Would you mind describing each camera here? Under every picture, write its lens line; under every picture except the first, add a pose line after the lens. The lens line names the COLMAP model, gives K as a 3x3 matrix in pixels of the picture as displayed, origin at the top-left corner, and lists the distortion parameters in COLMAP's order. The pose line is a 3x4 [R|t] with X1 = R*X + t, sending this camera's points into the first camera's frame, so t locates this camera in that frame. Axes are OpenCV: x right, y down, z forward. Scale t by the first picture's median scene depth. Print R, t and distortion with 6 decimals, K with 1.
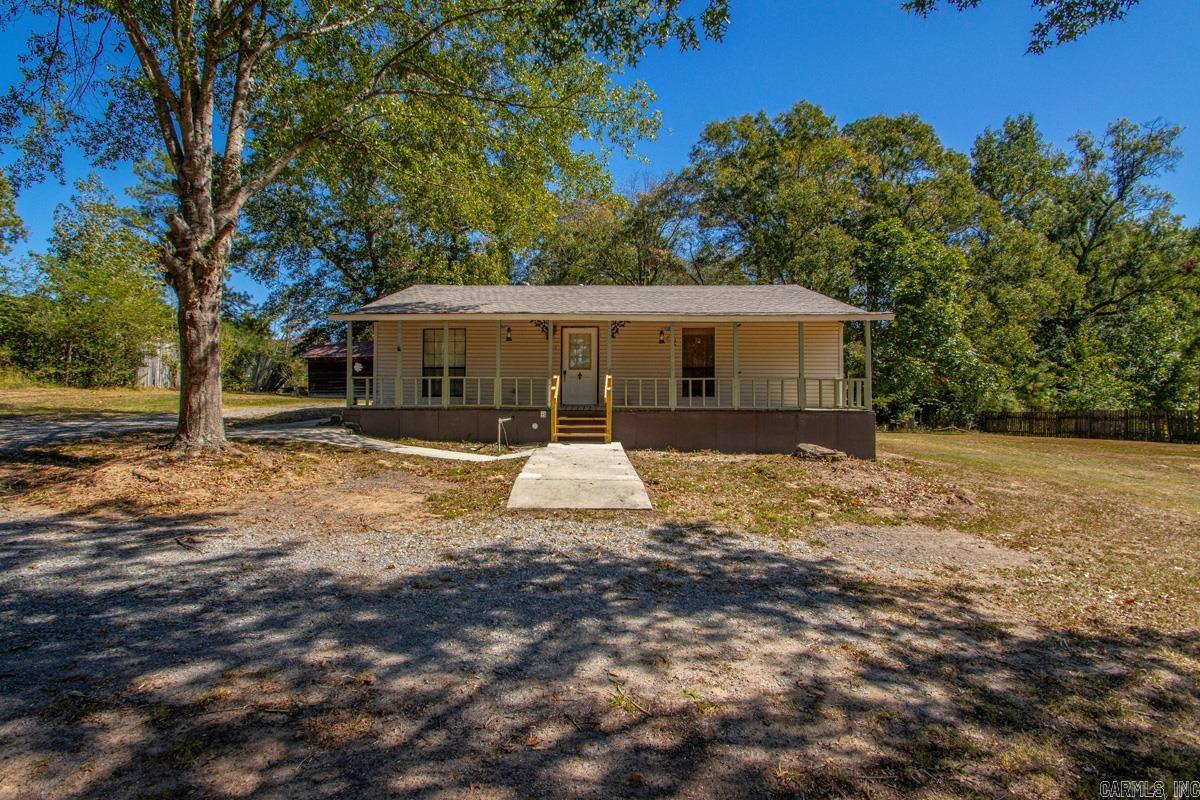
lens RADIAL K [[570.6, 0, 576.9], [0, 570.6, 396.2], [0, 0, 1]] dist [0.012226, -0.019787]
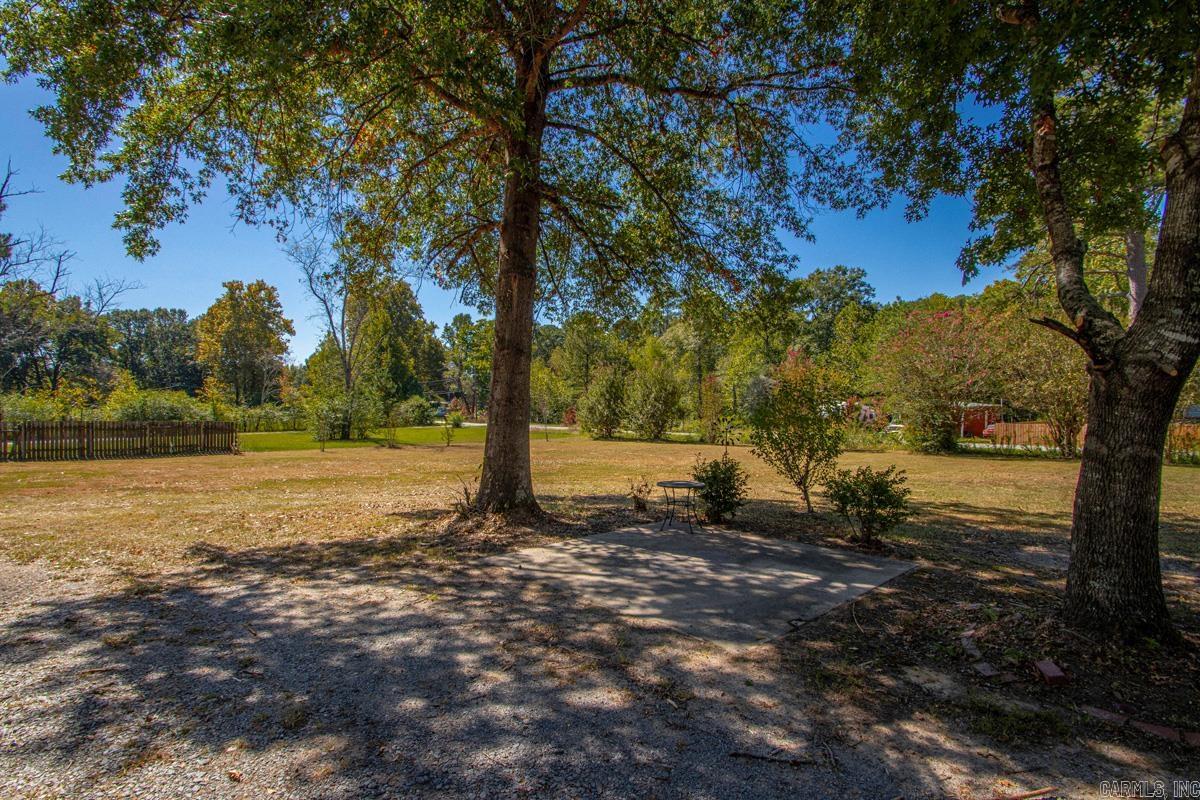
lens RADIAL K [[559.6, 0, 585.3], [0, 559.6, 401.8], [0, 0, 1]] dist [0.016221, -0.017560]
pose [[-0.680094, -0.006991, 0.733092, -0.301894], [-0.005477, 0.999975, 0.004455, -0.018364], [-0.733105, -0.000986, -0.680115, 0.360620]]
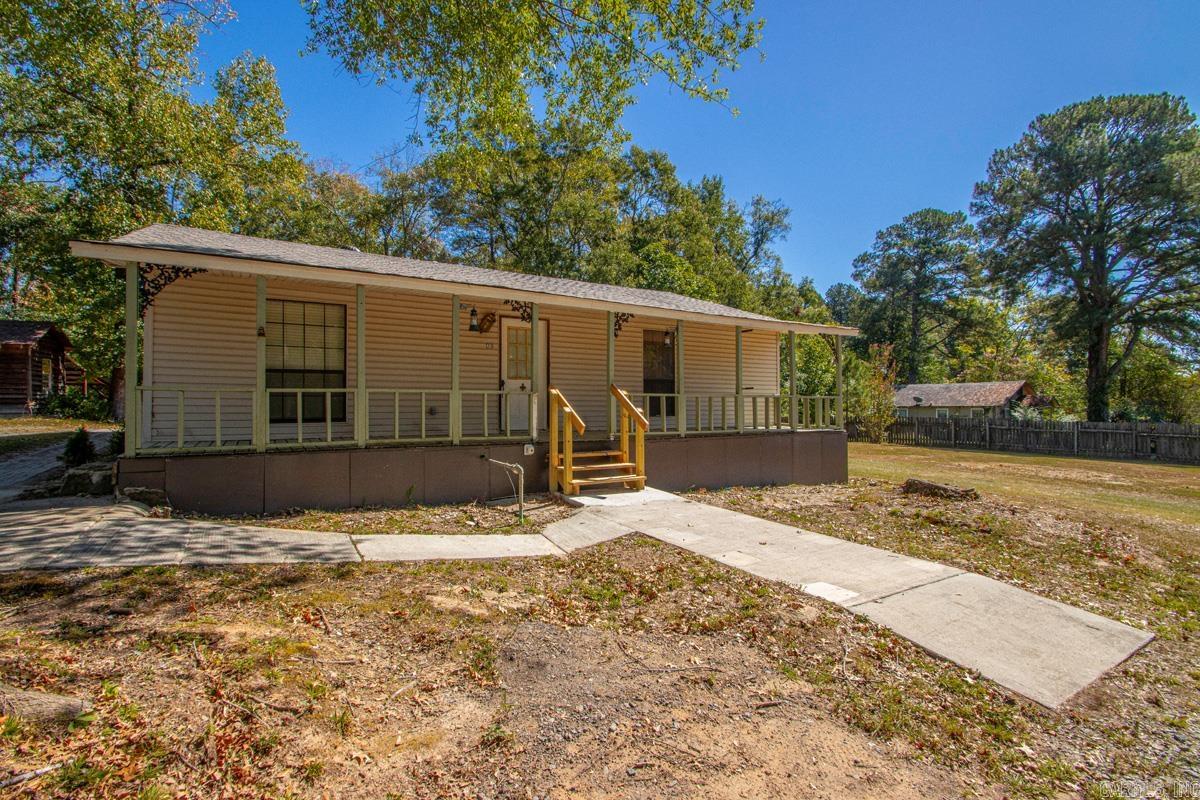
lens RADIAL K [[559.6, 0, 585.3], [0, 559.6, 401.8], [0, 0, 1]] dist [0.016221, -0.017560]
pose [[0.838489, -0.000049, 0.544919, -0.305625], [0.000788, 0.999999, -0.001124, -0.018512], [-0.544918, 0.001372, 0.838488, 0.387362]]
